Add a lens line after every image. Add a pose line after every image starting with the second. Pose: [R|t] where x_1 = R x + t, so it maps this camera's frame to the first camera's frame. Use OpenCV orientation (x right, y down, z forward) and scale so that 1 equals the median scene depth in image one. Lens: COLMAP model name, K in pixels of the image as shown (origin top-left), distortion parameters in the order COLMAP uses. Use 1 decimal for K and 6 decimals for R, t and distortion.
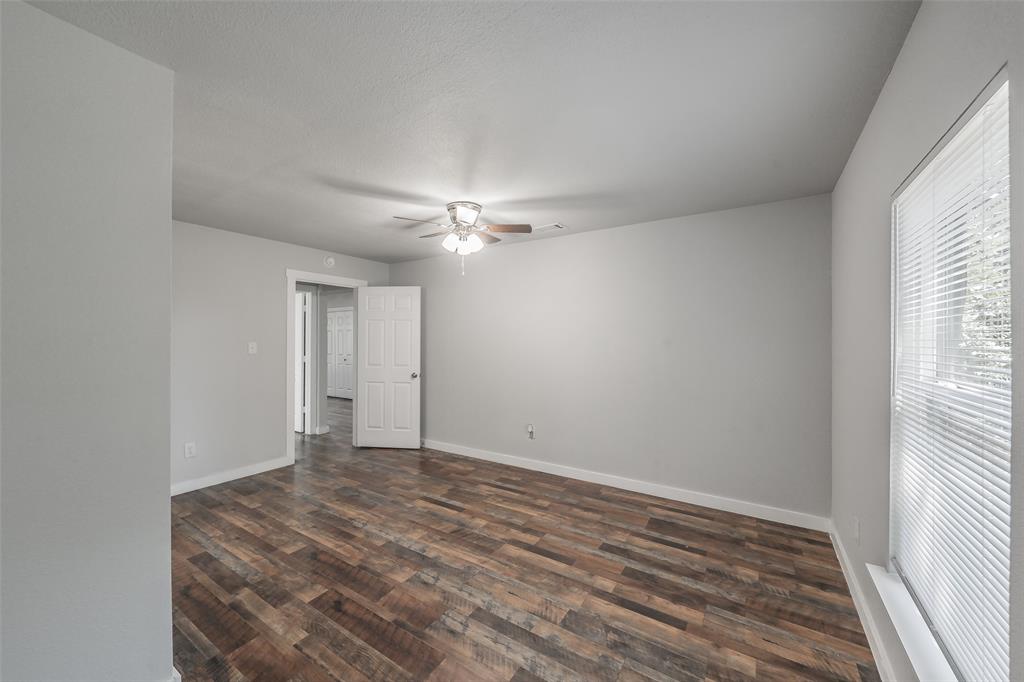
lens RADIAL K [[384.3, 0, 508.3], [0, 384.3, 339.3], [0, 0, 1]] dist [-0.000751, -0.000120]
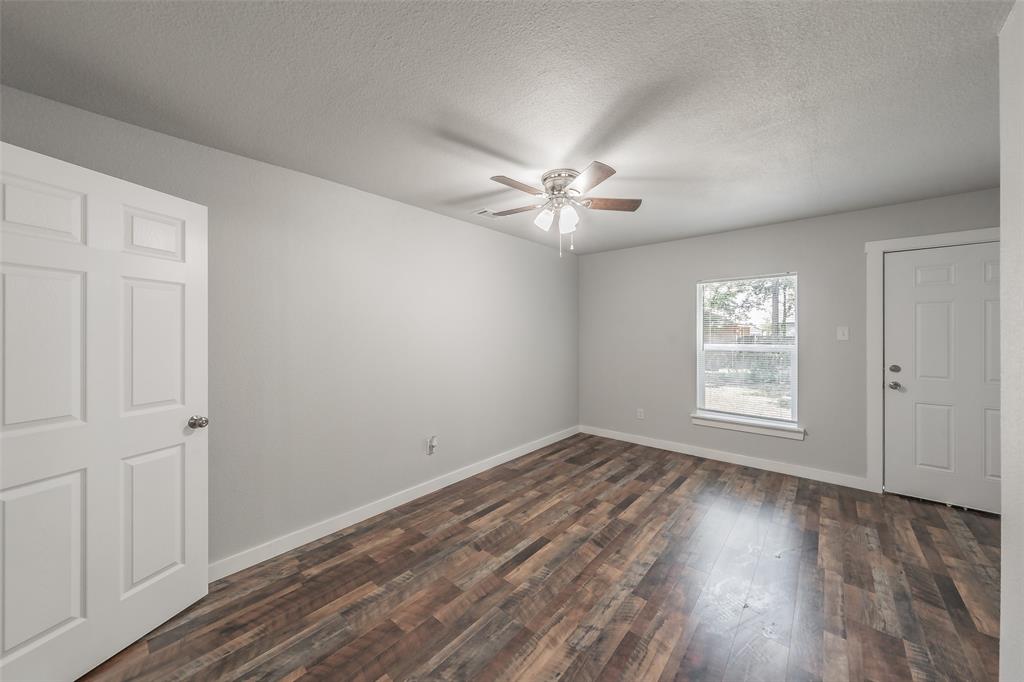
lens RADIAL K [[363.5, 0, 510.7], [0, 363.5, 334.9], [0, 0, 1]] dist [-0.000960, -0.000055]
pose [[0.140879, -0.009061, 0.989985, -0.990800], [0.002898, 0.999958, 0.008740, 0.000002], [-0.990023, 0.001638, 0.140899, 1.065258]]
